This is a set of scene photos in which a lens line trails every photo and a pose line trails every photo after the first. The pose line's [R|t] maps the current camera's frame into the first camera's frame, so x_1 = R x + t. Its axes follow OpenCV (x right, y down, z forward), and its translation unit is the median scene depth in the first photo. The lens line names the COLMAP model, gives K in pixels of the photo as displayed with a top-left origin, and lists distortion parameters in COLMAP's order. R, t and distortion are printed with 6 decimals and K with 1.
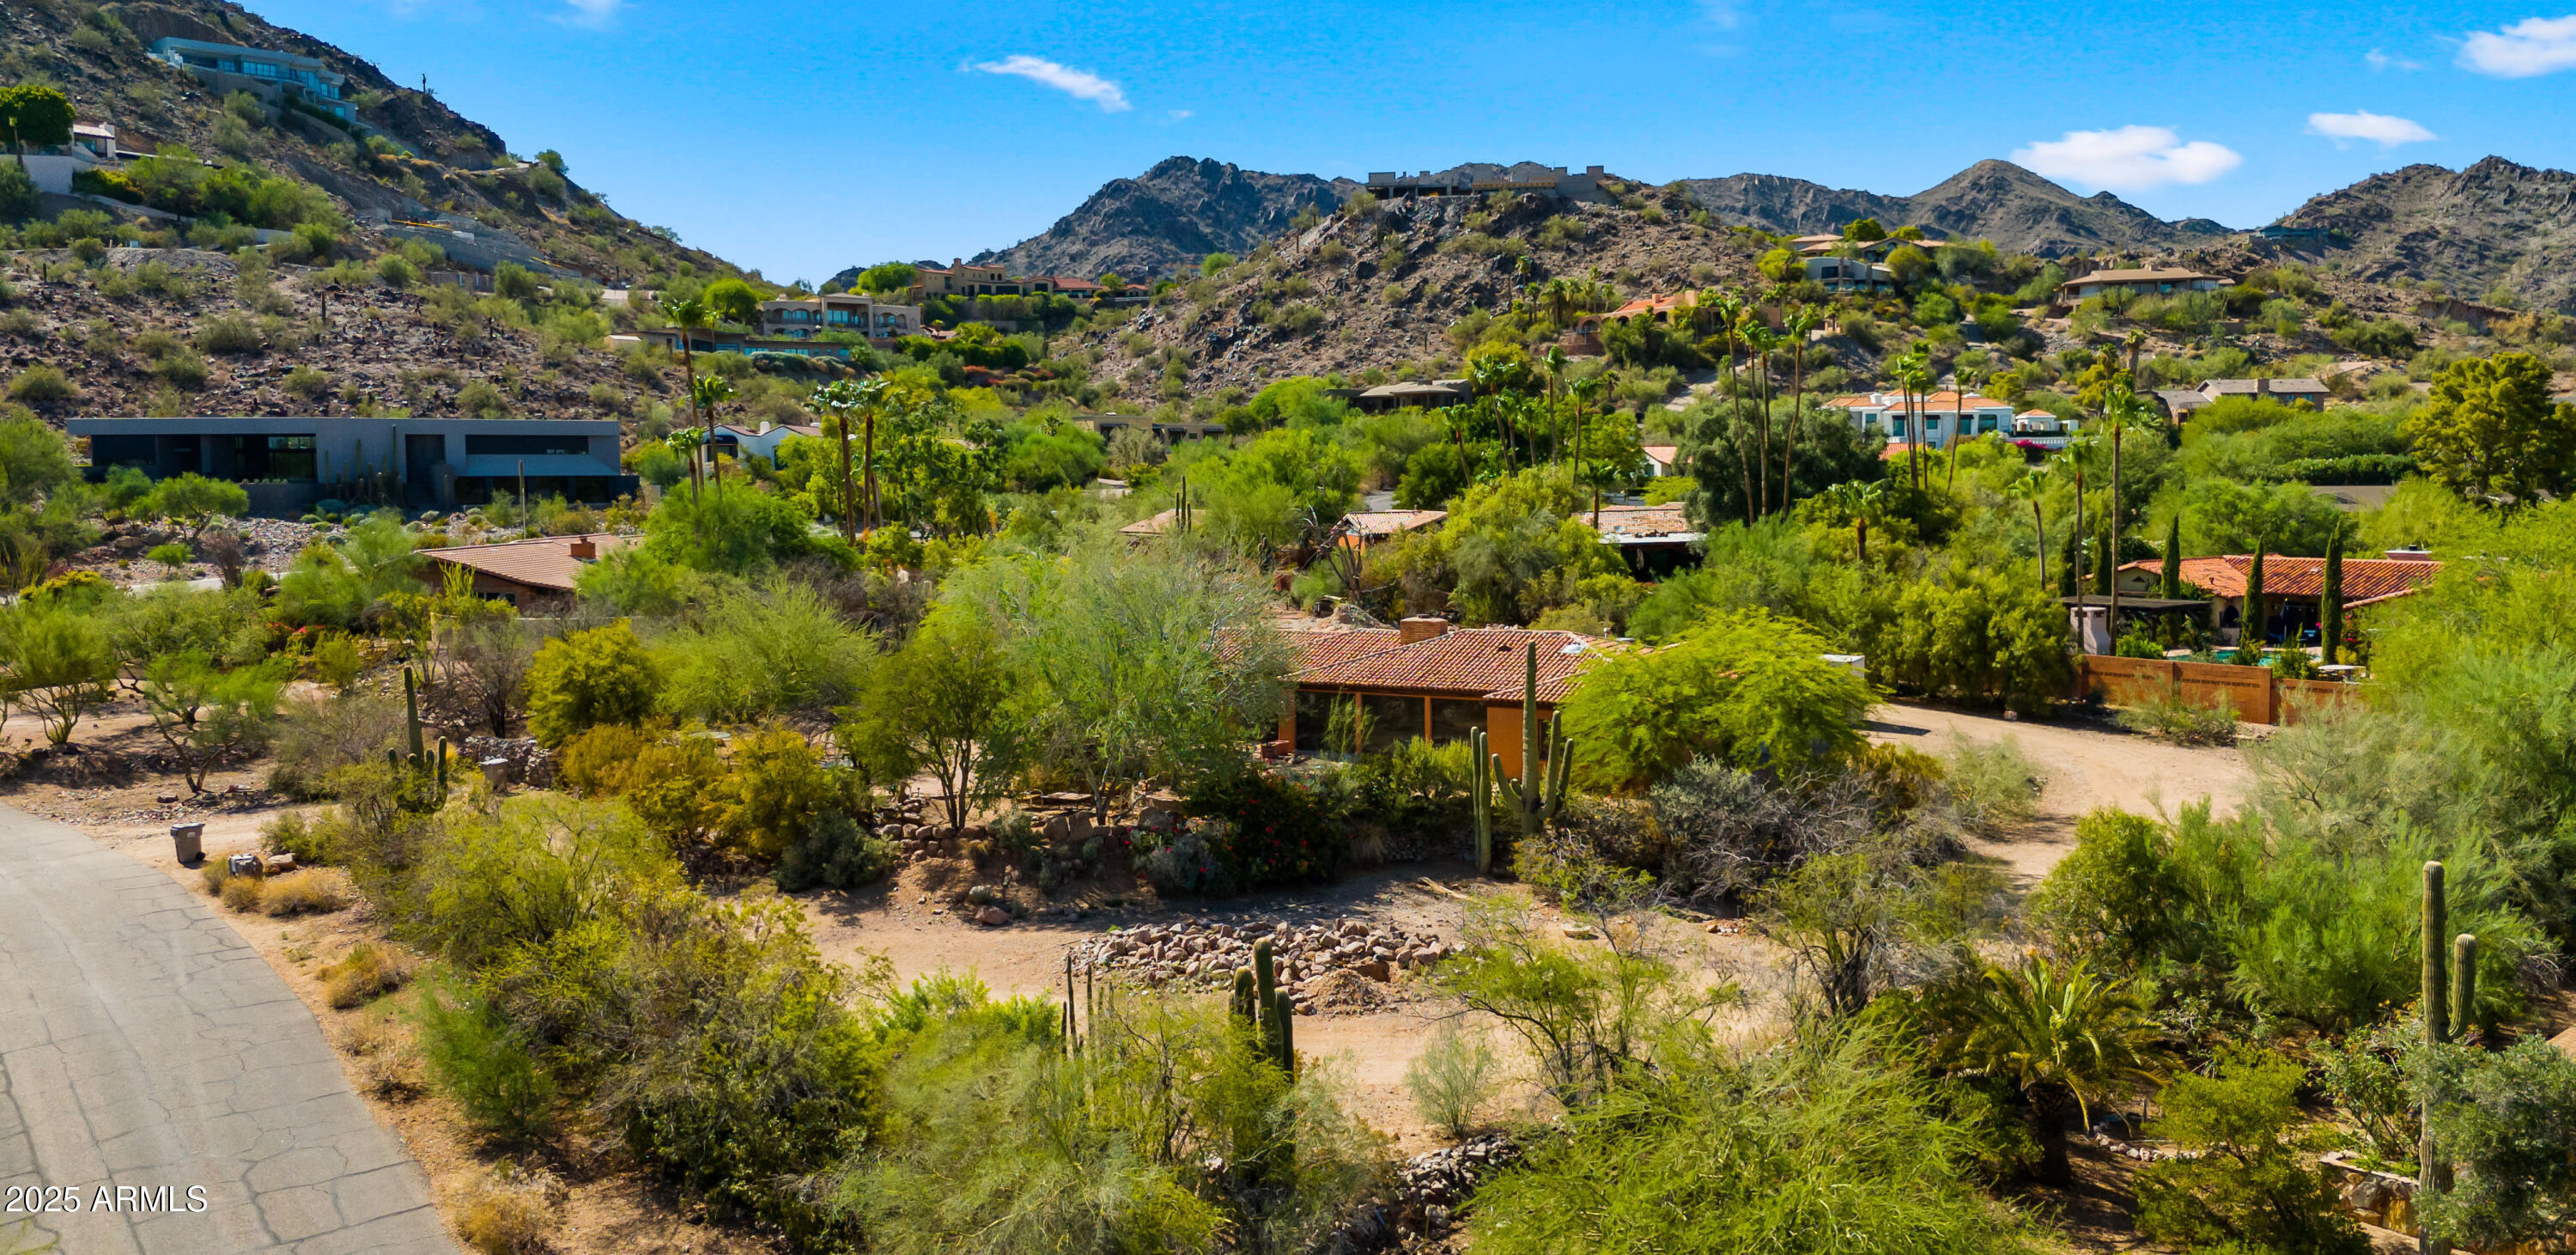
lens RADIAL K [[1860.7, 0, 1288.0], [0, 1860.7, 627.5], [0, 0, 1]] dist [0.096448, -0.124061]
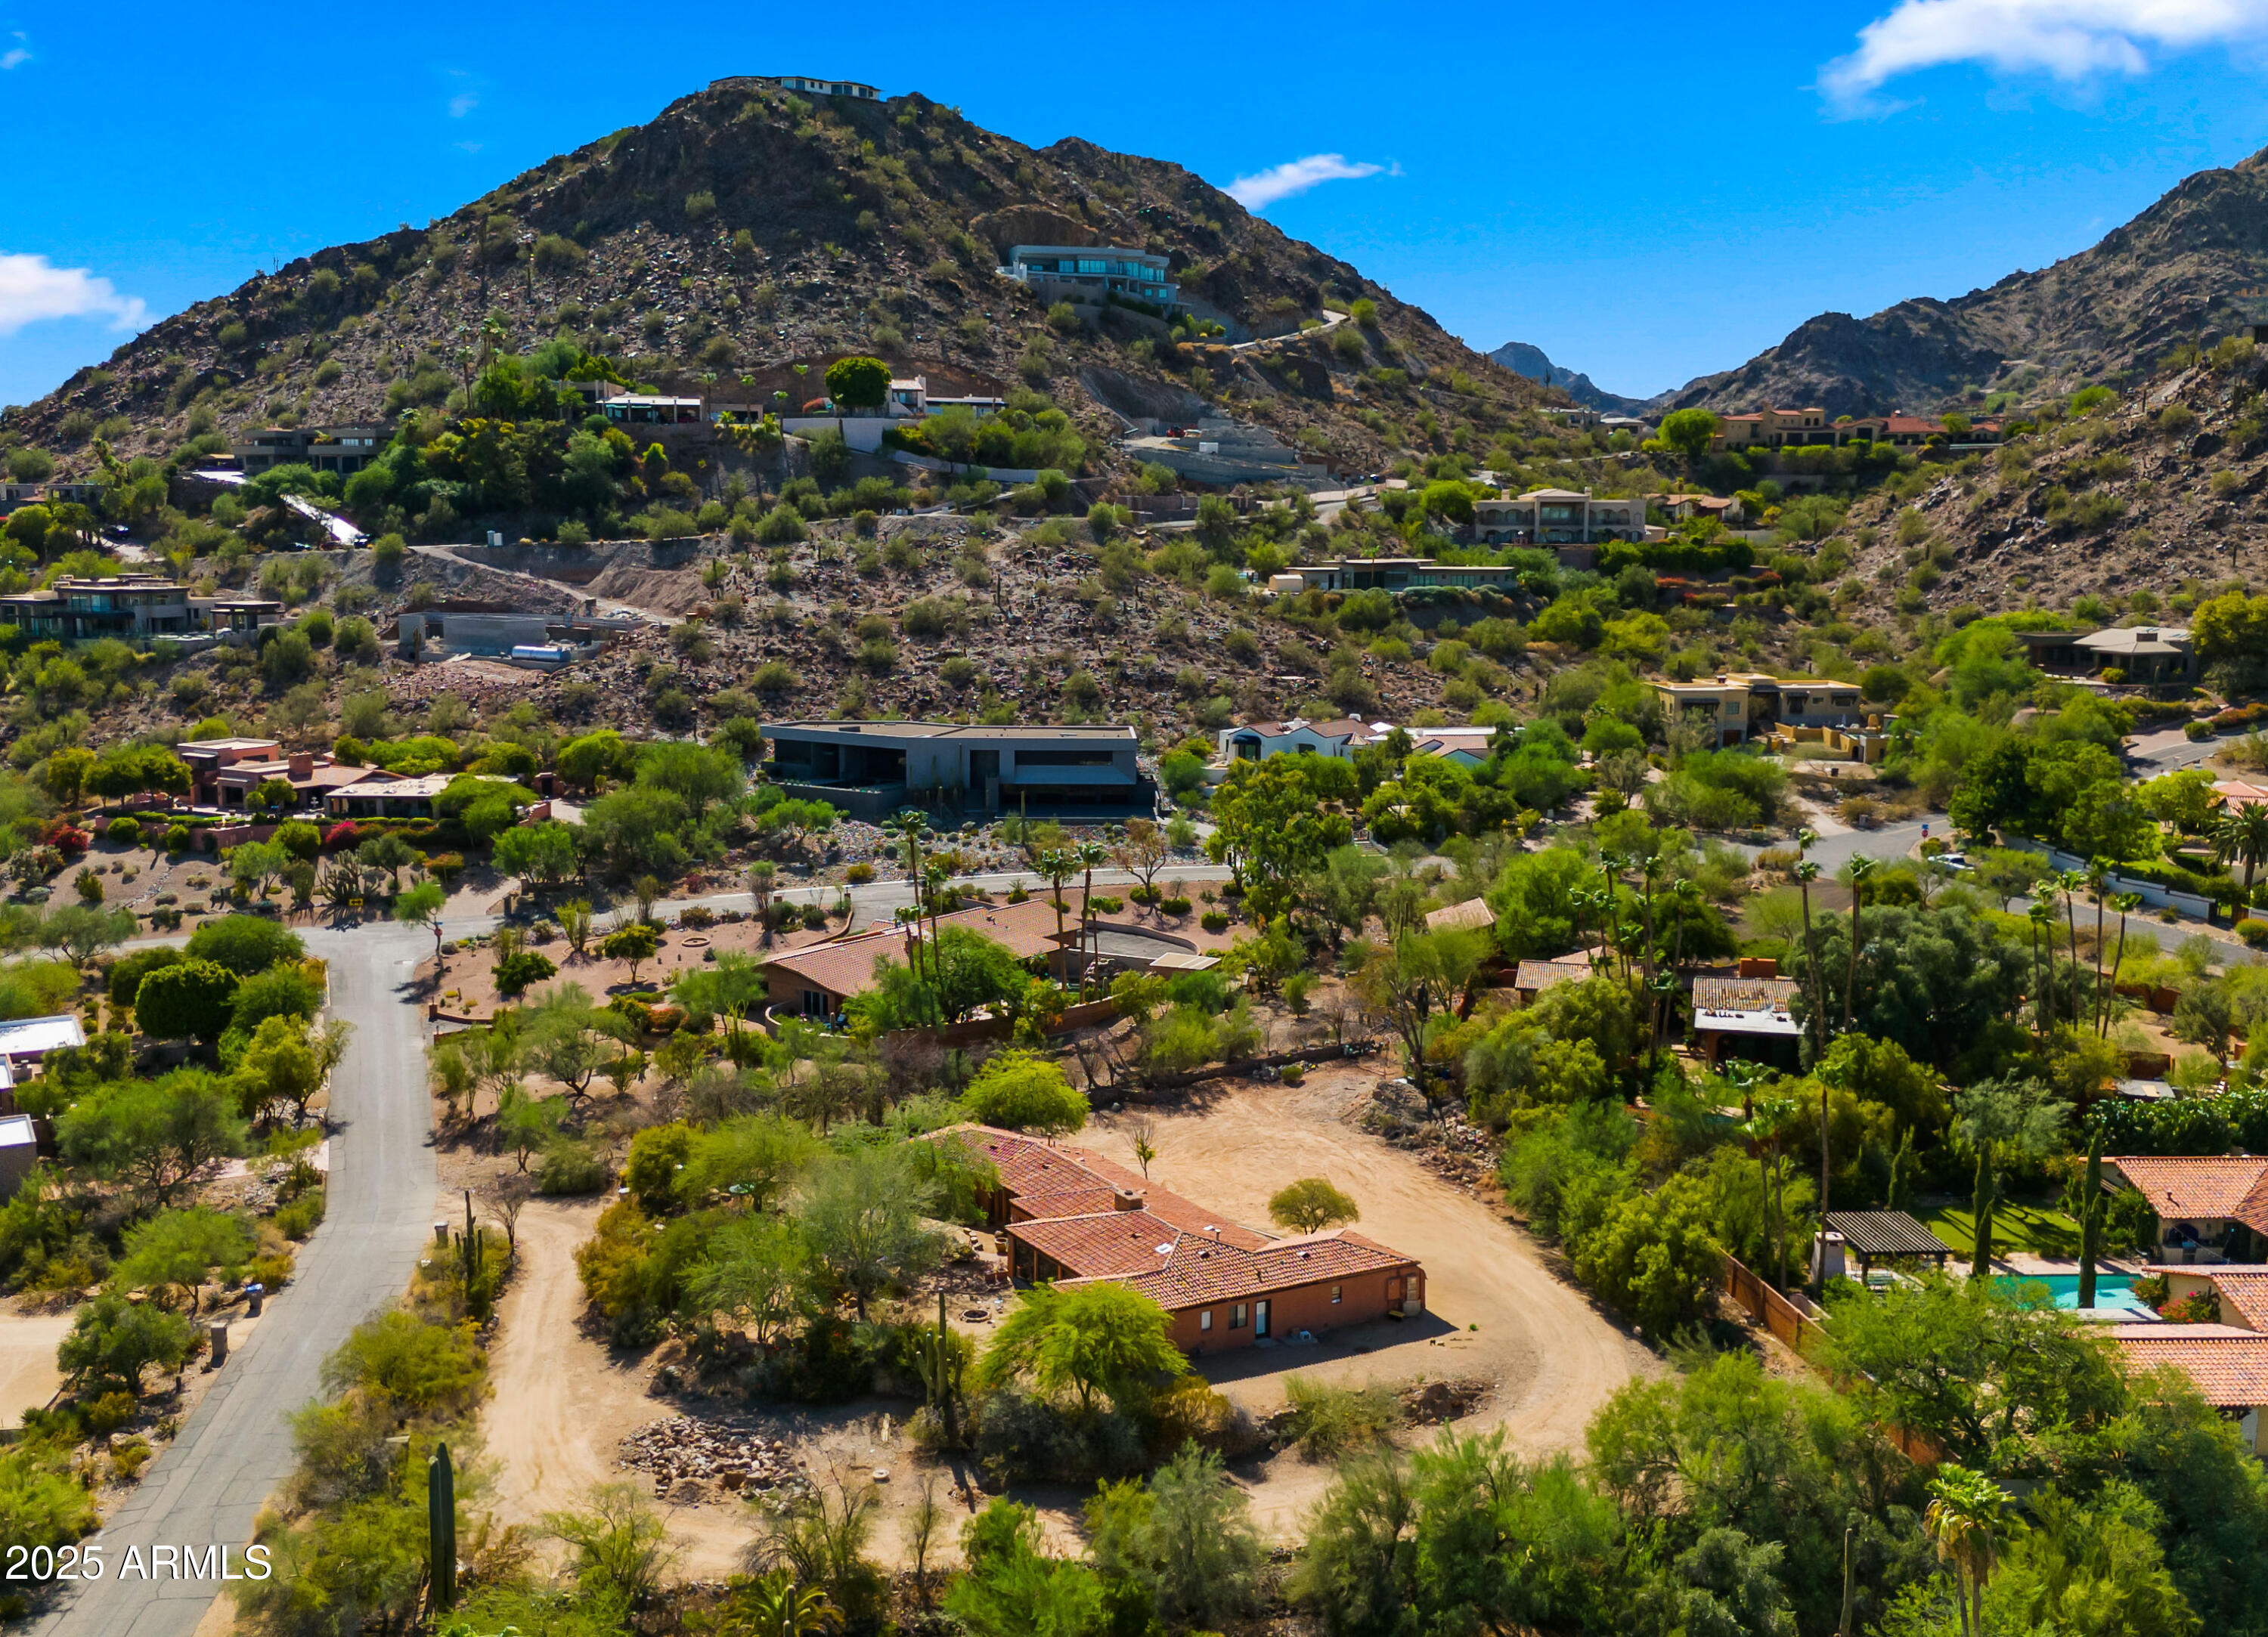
lens RADIAL K [[2174.7, 0, 1121.4], [0, 2174.7, 859.3], [0, 0, 1]] dist [0.071607, -0.106090]
pose [[0.845208, 0.097552, -0.525459, 0.161703], [-0.057219, 0.994066, 0.092513, -0.072906], [0.531366, -0.048127, 0.845774, -0.068263]]
